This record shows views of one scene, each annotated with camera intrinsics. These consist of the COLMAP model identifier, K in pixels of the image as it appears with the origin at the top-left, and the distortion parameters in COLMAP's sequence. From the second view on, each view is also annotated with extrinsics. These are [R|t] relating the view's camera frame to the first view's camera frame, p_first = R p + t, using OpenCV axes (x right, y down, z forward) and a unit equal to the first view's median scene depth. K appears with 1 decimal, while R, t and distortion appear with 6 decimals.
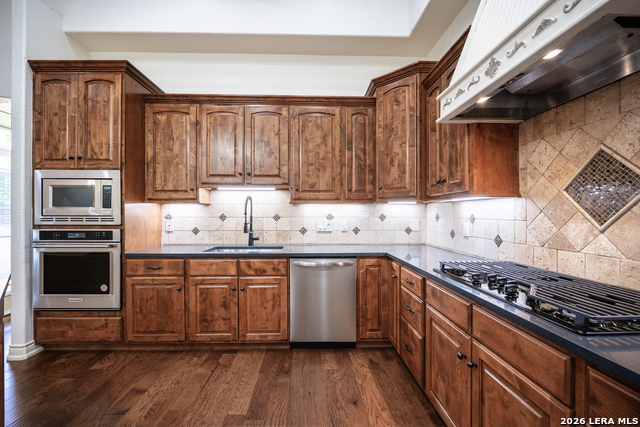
lens RADIAL K [[261.7, 0, 316.4], [0, 261.7, 214.8], [0, 0, 1]] dist [-0.008821, -0.001780]
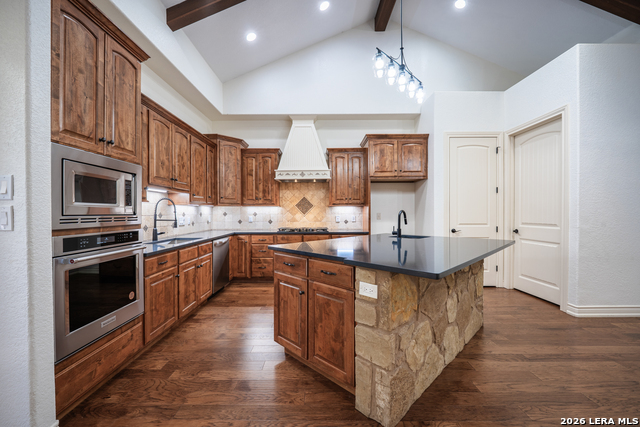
lens RADIAL K [[261.7, 0, 316.4], [0, 261.7, 214.3], [0, 0, 1]] dist [-0.008821, -0.001780]
pose [[0.037124, -0.009020, 0.999270, -1.655440], [0.005224, 0.999947, 0.008833, -0.001171], [-0.999297, 0.004892, 0.037169, 0.326521]]
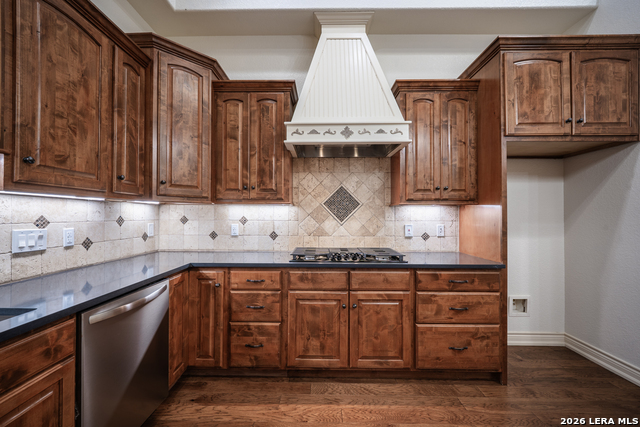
lens RADIAL K [[261.7, 0, 316.4], [0, 261.7, 214.0], [0, 0, 1]] dist [-0.008821, -0.001780]
pose [[0.047279, 0.006105, 0.998863, -0.546378], [-0.000260, 0.999981, -0.006100, -0.006148], [-0.998882, 0.000029, 0.047280, 0.568323]]
